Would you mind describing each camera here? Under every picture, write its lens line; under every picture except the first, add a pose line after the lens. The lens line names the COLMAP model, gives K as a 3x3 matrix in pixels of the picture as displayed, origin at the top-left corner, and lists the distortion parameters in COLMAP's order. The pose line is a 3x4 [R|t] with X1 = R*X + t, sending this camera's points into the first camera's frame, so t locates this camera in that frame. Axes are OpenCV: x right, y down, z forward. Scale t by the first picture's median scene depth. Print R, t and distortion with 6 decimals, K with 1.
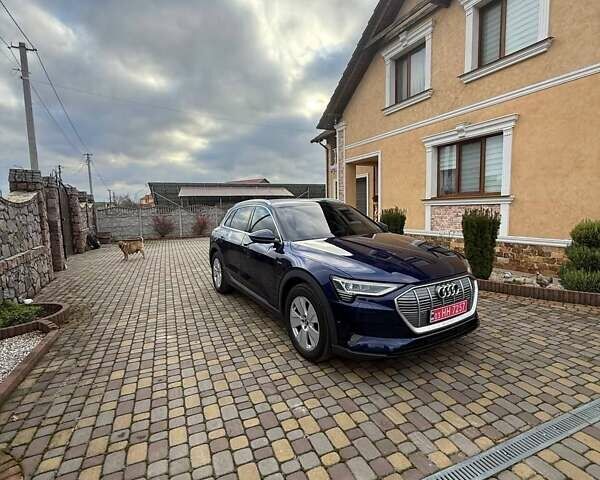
lens RADIAL K [[316.5, 0, 298.3], [0, 316.5, 238.1], [0, 0, 1]] dist [-0.001658, -0.000069]
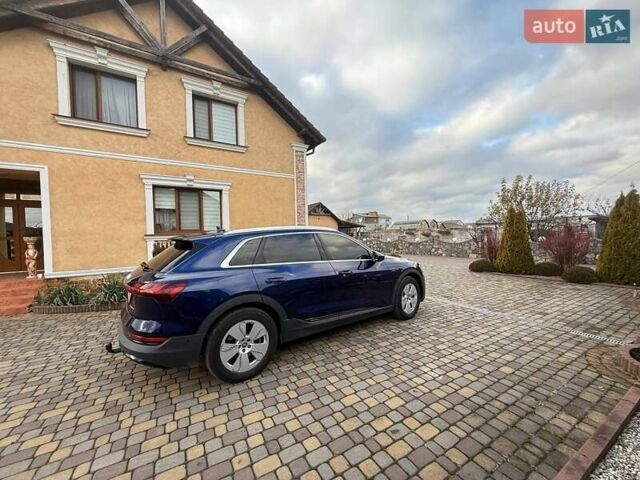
lens RADIAL K [[253.3, 0, 318.5], [0, 253.3, 241.2], [0, 0, 1]] dist [-0.000490, -0.000002]
pose [[-0.119855, 0.004629, 0.992781, -0.902104], [0.120935, 0.992610, 0.009972, -0.086124], [-0.985398, 0.121257, -0.119530, 1.104853]]
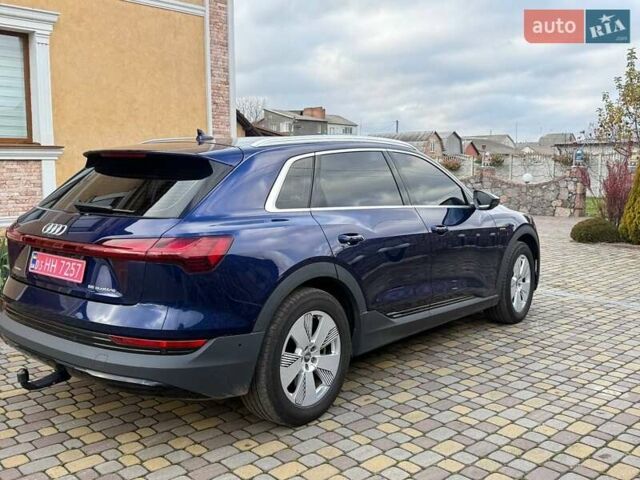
lens RADIAL K [[628.9, 0, 324.1], [0, 628.9, 241.9], [0, 0, 1]] dist [0.168784, -0.363288]
pose [[-0.352267, -0.092186, 0.931348, -1.016810], [0.095234, 0.986441, 0.133660, -0.104594], [-0.931042, 0.135780, -0.338711, 1.452593]]
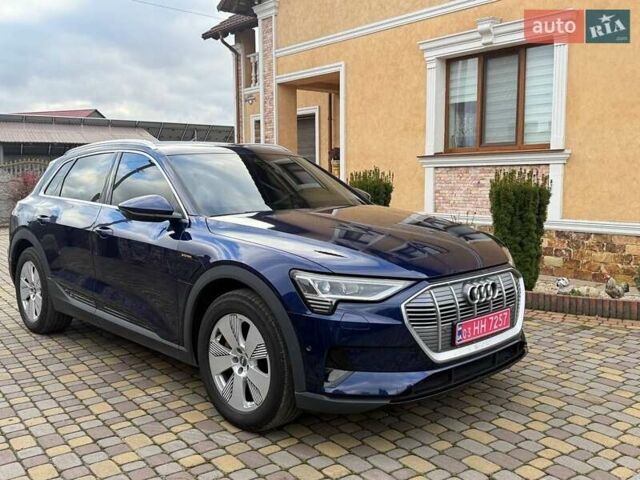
lens RADIAL K [[628.9, 0, 324.1], [0, 628.9, 241.9], [0, 0, 1]] dist [0.168784, -0.363288]
pose [[0.971235, -0.007558, 0.238001, -0.066032], [0.005751, 0.999949, 0.008286, 0.035409], [-0.238052, -0.006679, 0.971230, -0.065635]]
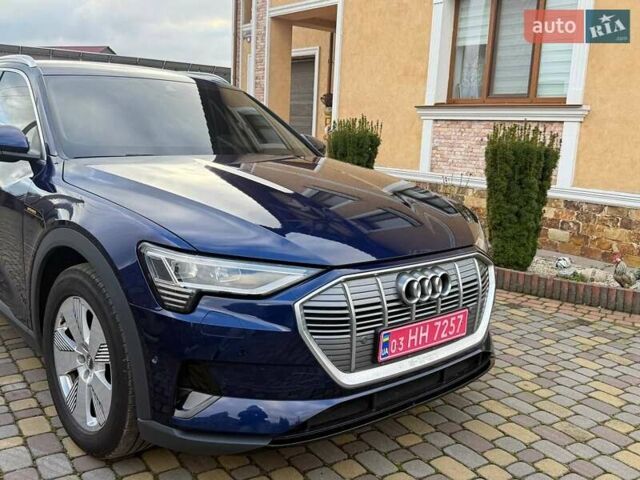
lens RADIAL K [[631.6, 0, 316.9], [0, 631.6, 241.9], [0, 0, 1]] dist [0.168964, -0.360985]
pose [[0.977853, 0.032281, 0.206787, 0.090218], [-0.050206, 0.995364, 0.082032, 0.025972], [-0.203180, -0.090597, 0.974941, 0.119805]]
